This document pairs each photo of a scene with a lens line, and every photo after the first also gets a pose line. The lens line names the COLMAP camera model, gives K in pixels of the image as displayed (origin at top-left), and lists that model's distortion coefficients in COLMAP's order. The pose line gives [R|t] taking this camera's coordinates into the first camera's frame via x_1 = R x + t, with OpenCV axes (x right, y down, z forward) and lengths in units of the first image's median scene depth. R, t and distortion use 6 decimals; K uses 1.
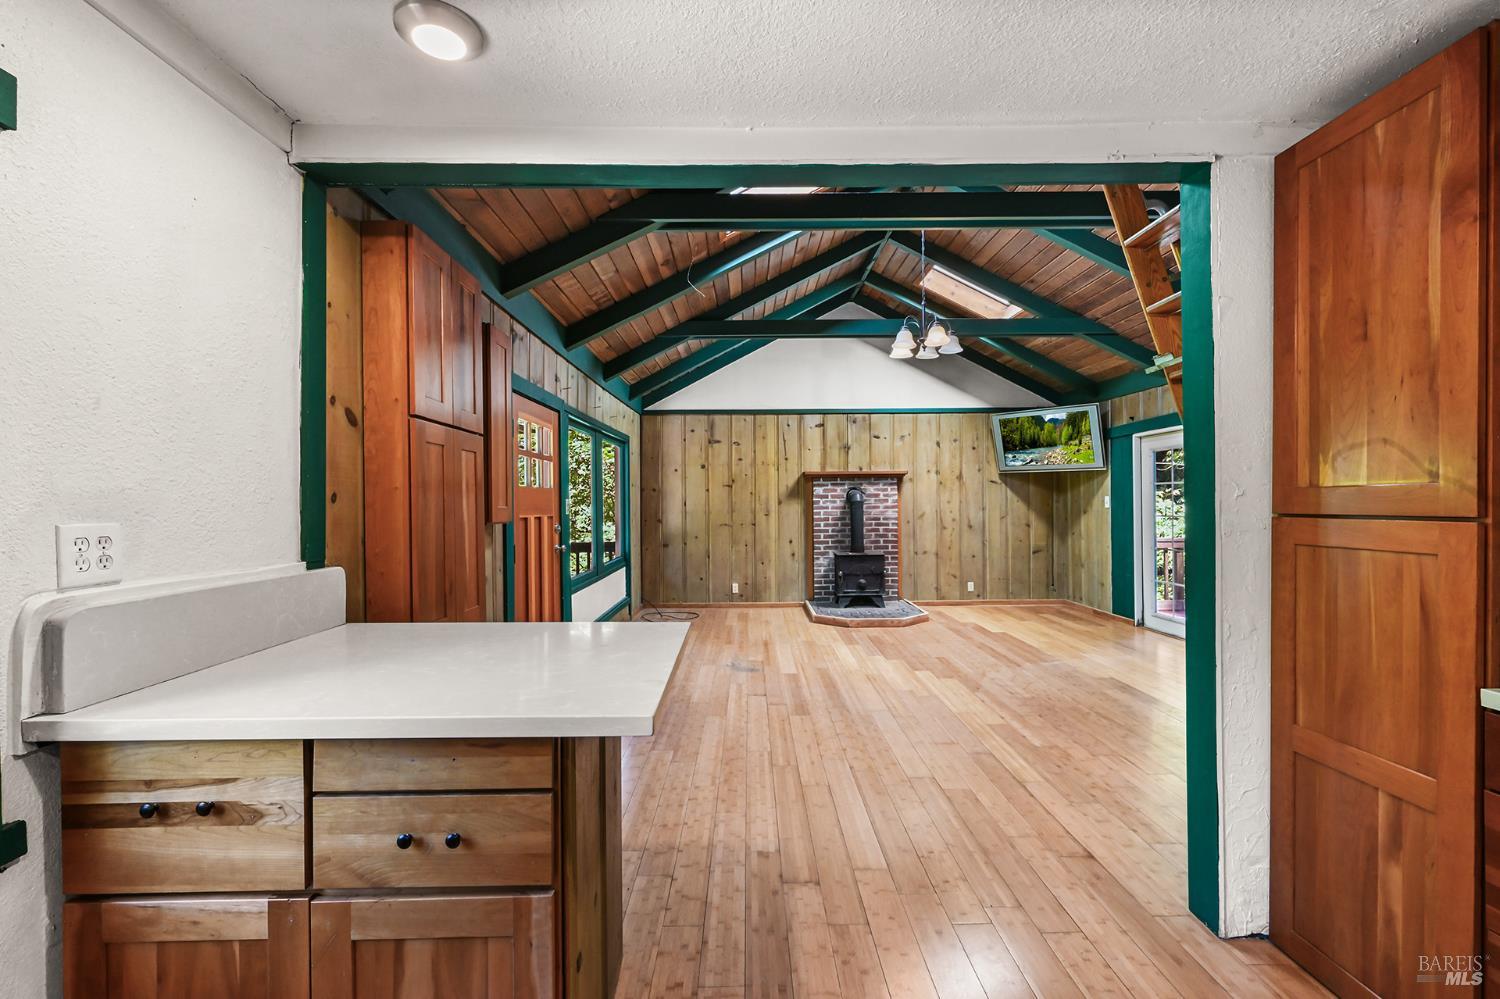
lens RADIAL K [[639.5, 0, 763.0], [0, 639.5, 503.5], [0, 0, 1]] dist [-0.003210, 0.000711]
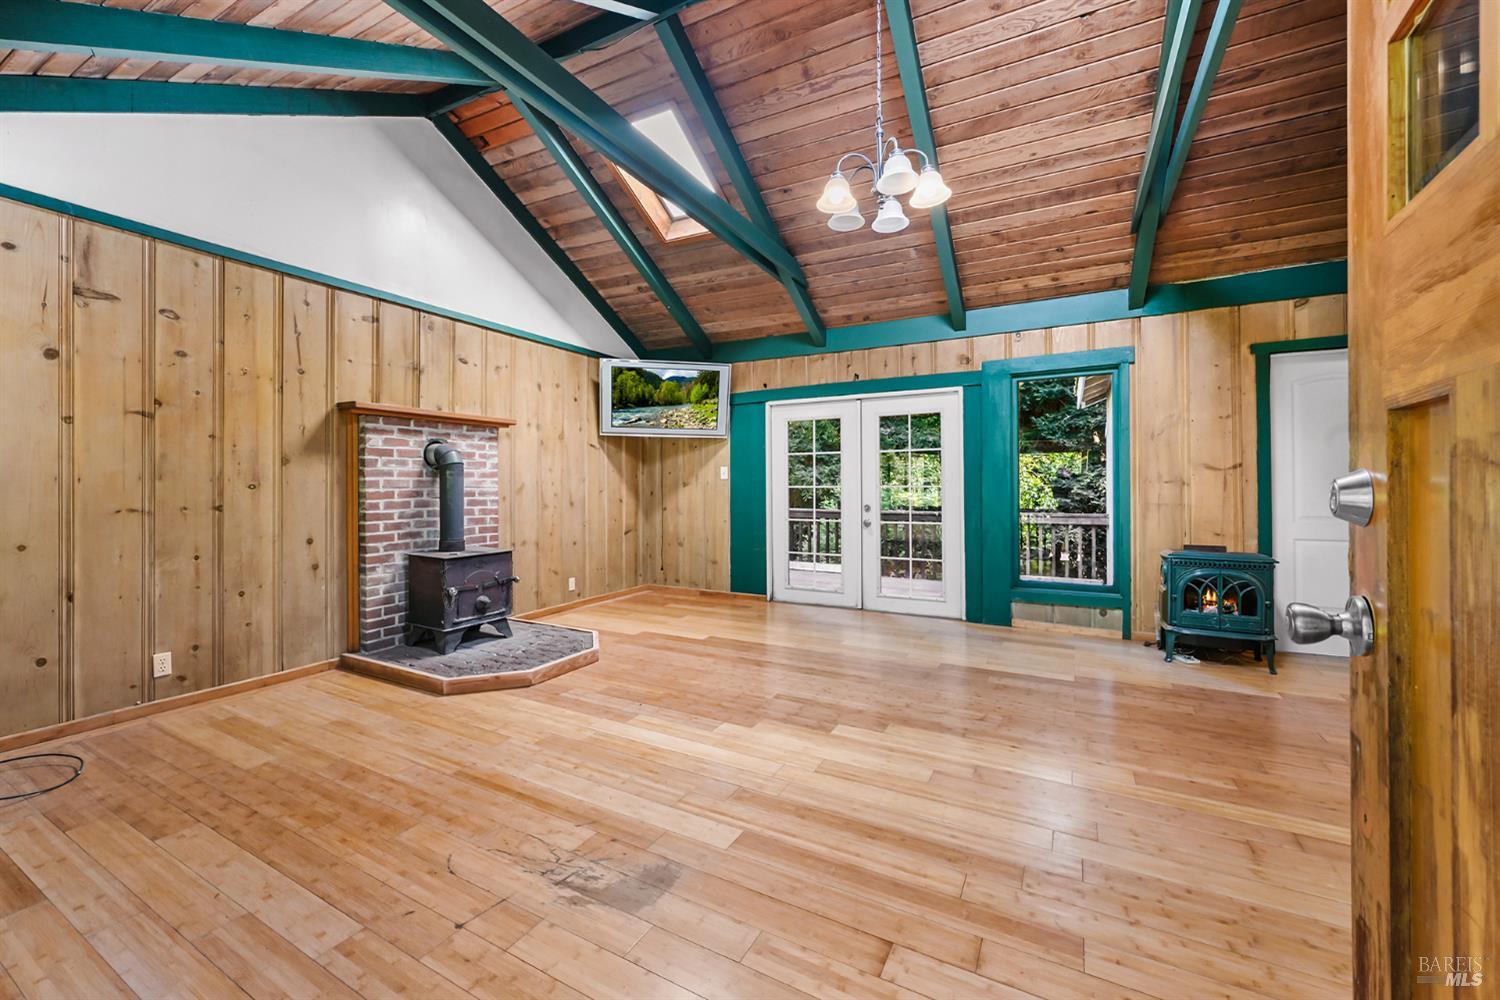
lens RADIAL K [[594.8, 0, 698.6], [0, 594.8, 488.4], [0, 0, 1]] dist [-0.001395, 0.000244]
pose [[0.512275, 0.003946, 0.858812, -0.198830], [-0.002020, 0.999992, -0.003390, 0.020295], [-0.858819, 0.000002, 0.512279, 0.517510]]
